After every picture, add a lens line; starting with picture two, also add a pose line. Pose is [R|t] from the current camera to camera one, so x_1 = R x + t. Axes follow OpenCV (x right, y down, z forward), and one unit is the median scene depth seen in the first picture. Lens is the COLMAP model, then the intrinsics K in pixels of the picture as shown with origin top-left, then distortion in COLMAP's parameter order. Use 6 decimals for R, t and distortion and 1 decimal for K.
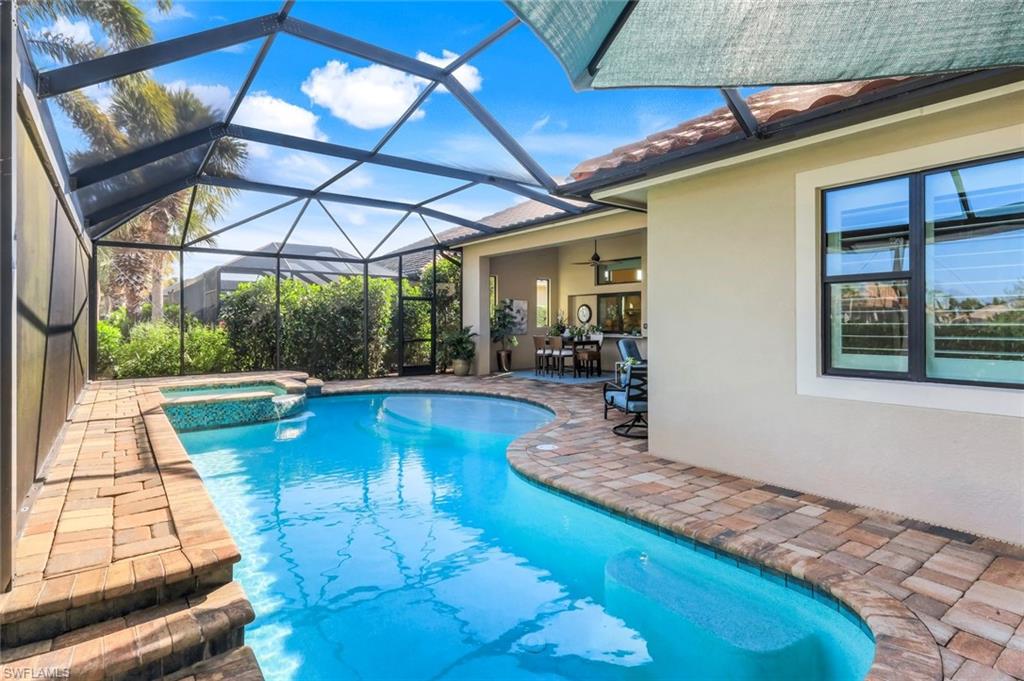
lens RADIAL K [[527.8, 0, 508.2], [0, 527.8, 335.0], [0, 0, 1]] dist [0.001820, 0.000794]
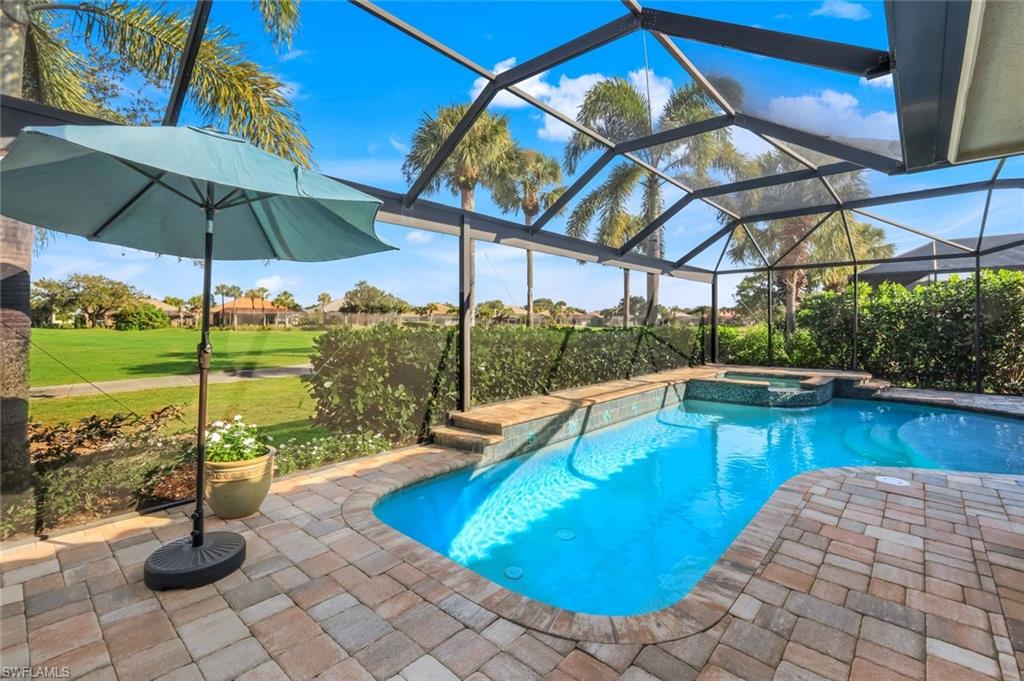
lens RADIAL K [[450.6, 0, 509.2], [0, 450.6, 339.2], [0, 0, 1]] dist [0.001787, 0.000591]
pose [[0.195335, 0.035386, -0.980098, 0.832476], [-0.024046, 0.999221, 0.031284, -0.023087], [0.980442, 0.017456, 0.196033, 0.343942]]
